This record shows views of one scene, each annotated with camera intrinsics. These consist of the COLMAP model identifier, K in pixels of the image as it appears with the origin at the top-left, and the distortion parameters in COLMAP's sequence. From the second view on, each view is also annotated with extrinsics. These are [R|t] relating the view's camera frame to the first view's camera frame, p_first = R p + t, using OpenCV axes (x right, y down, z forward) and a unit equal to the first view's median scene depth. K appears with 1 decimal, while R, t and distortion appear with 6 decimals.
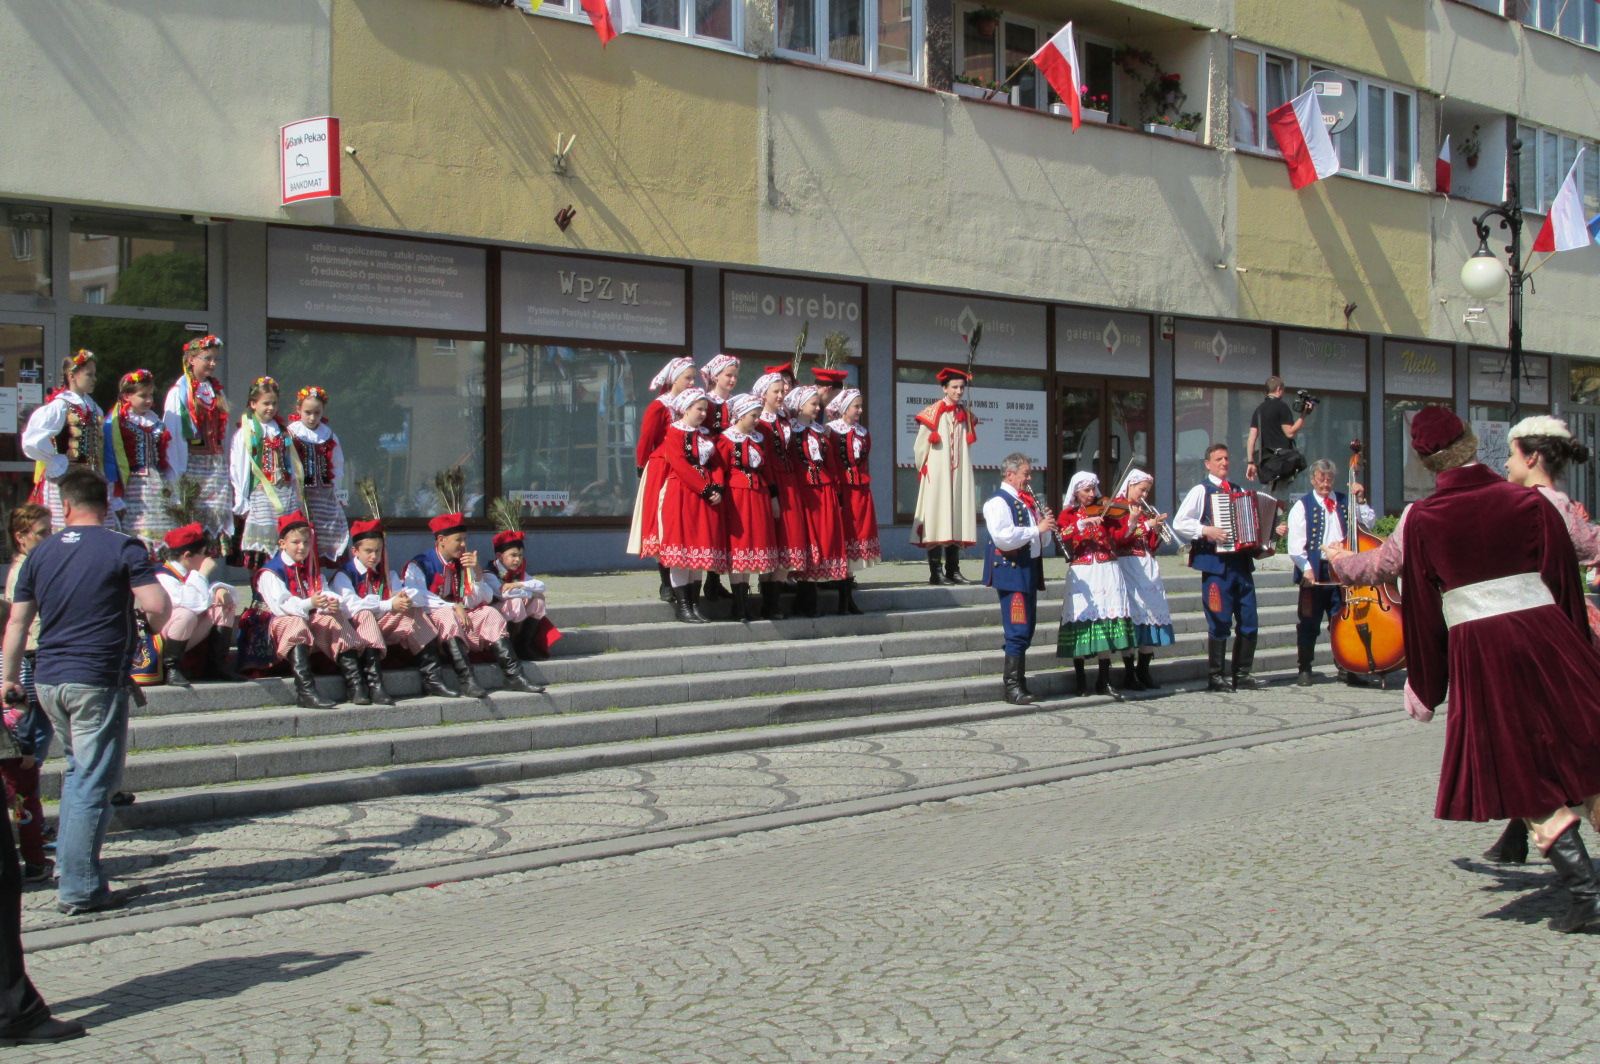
lens RADIAL K [[2467.4, 0, 800.8], [0, 2467.4, 503.2], [0, 0, 1]] dist [-0.051528, -0.021214]
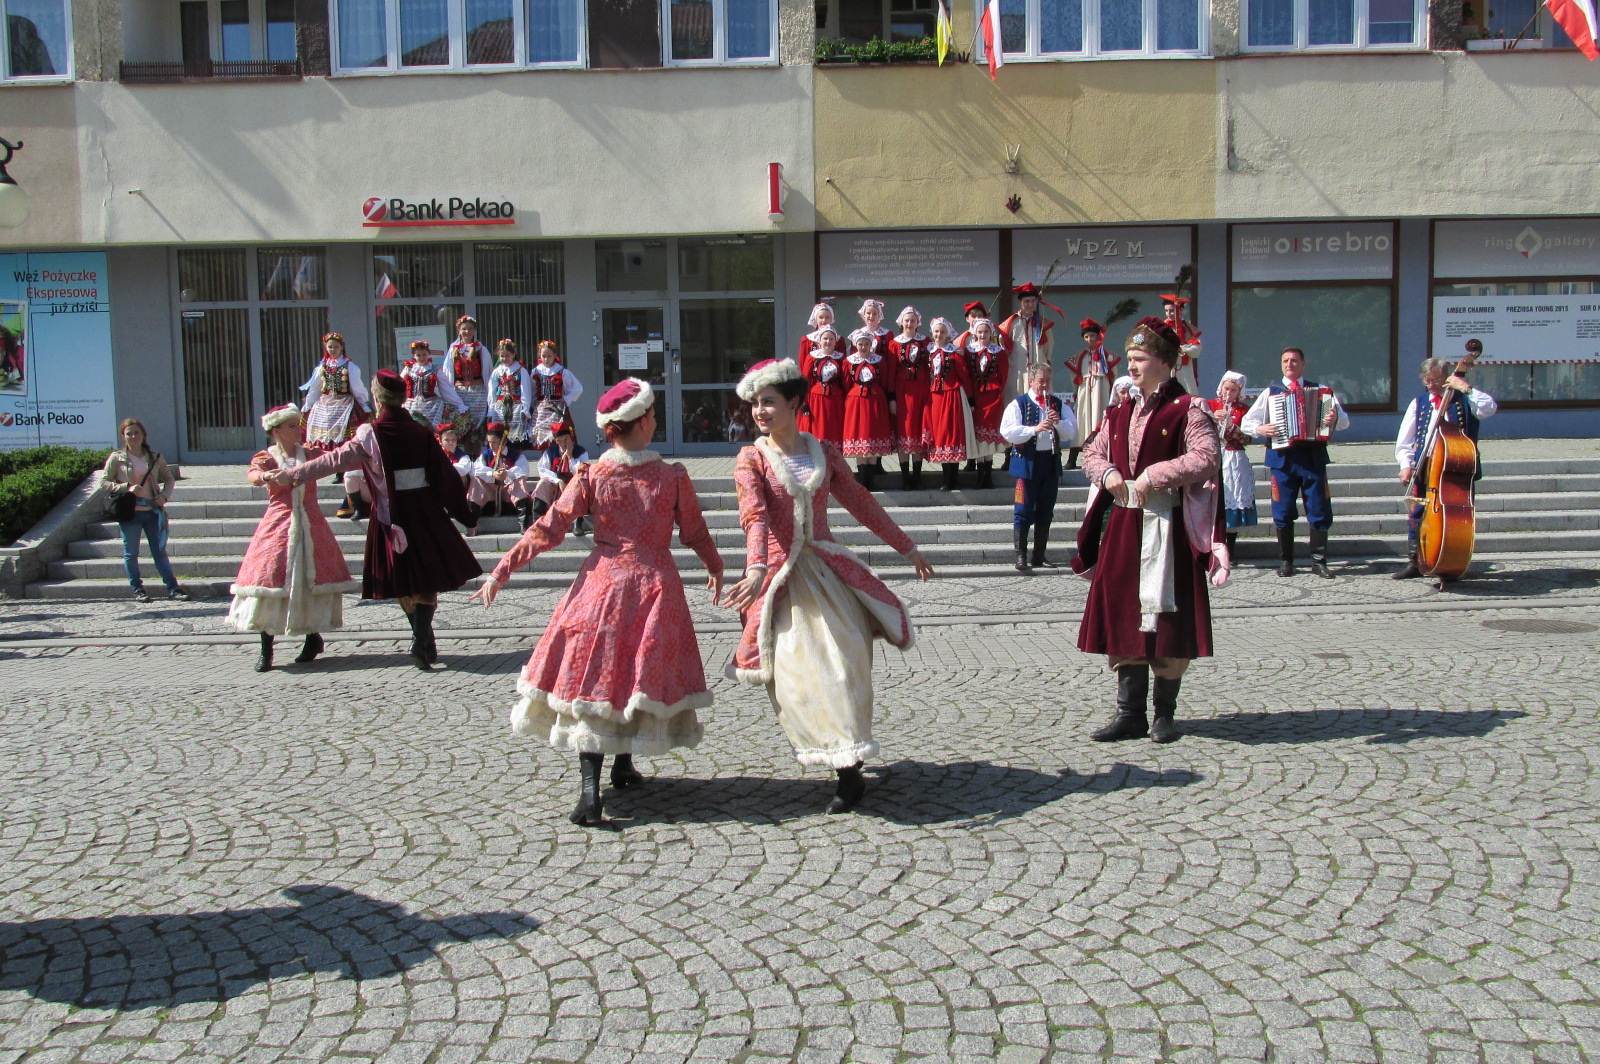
lens RADIAL K [[1353.4, 0, 800.0], [0, 1353.4, 532.0], [0, 0, 1]] dist [-0.017755, 0.002640]
pose [[0.653147, 0.061095, -0.754763, 0.389543], [0.020681, 0.994929, 0.098432, -0.004700], [0.756949, -0.079900, 0.648571, 0.340829]]
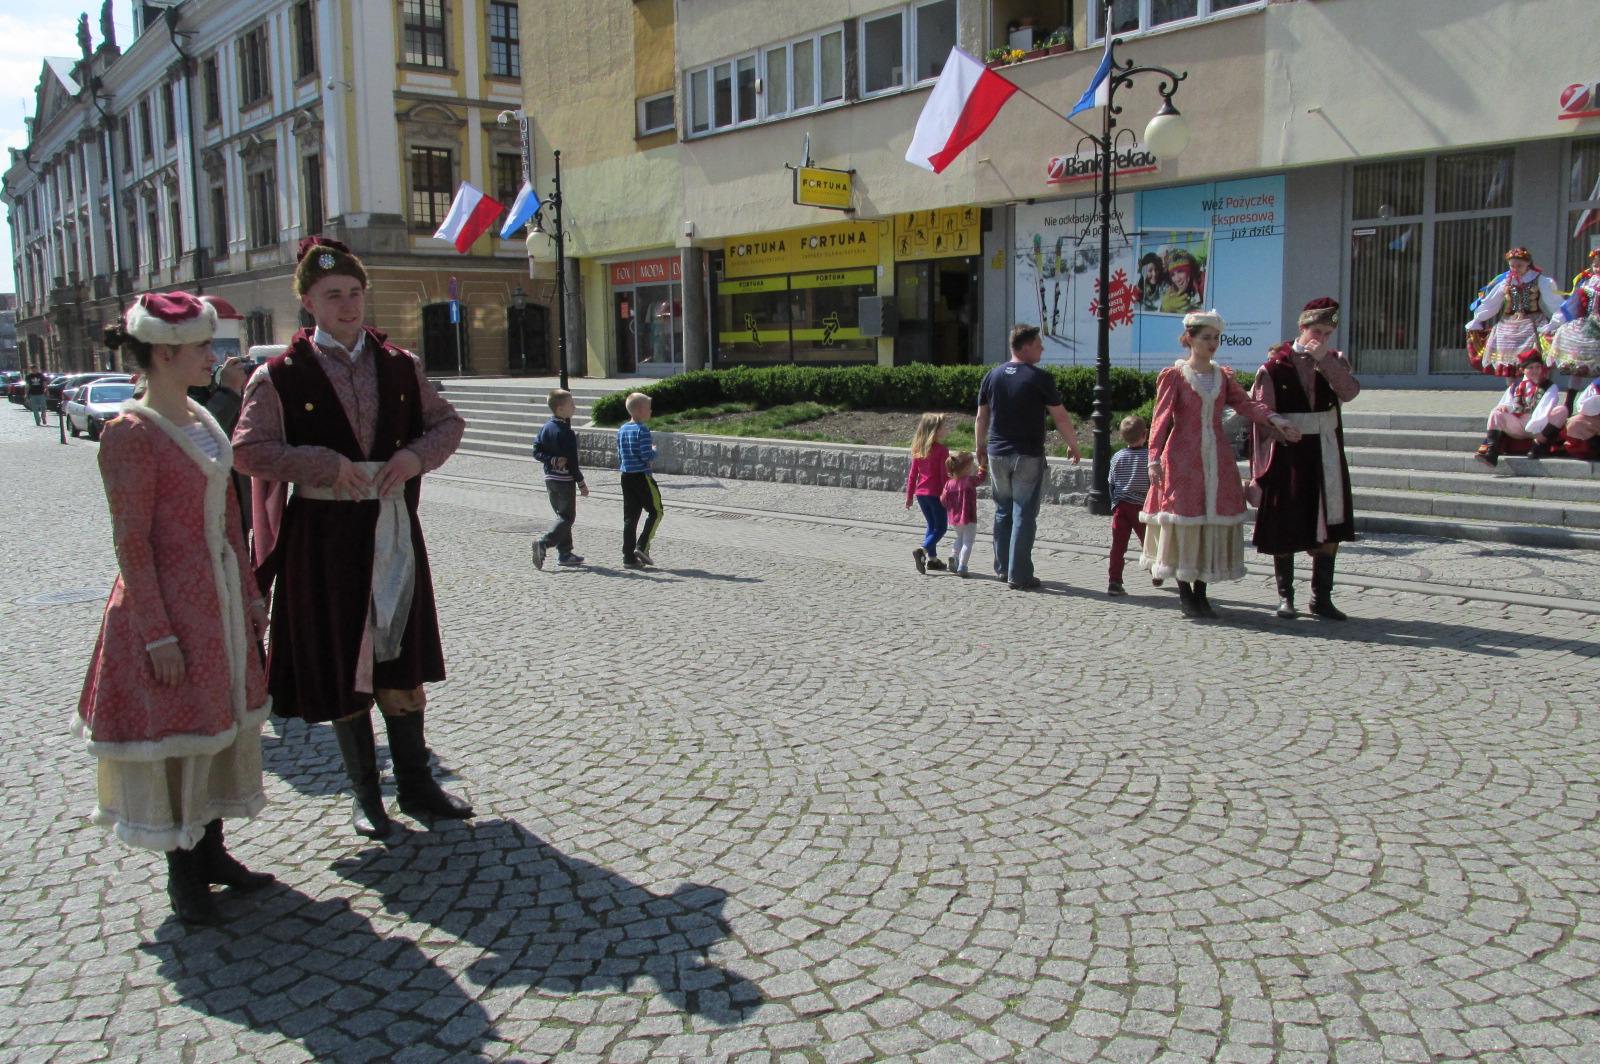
lens RADIAL K [[1350.1, 0, 756.3], [0, 1350.1, 534.3], [0, 0, 1]] dist [-0.036874, -0.001037]
pose [[-0.151613, 0.138173, -0.978735, 0.365952], [0.028935, 0.990377, 0.135334, -0.004430], [0.988016, -0.007802, -0.154153, 0.374019]]
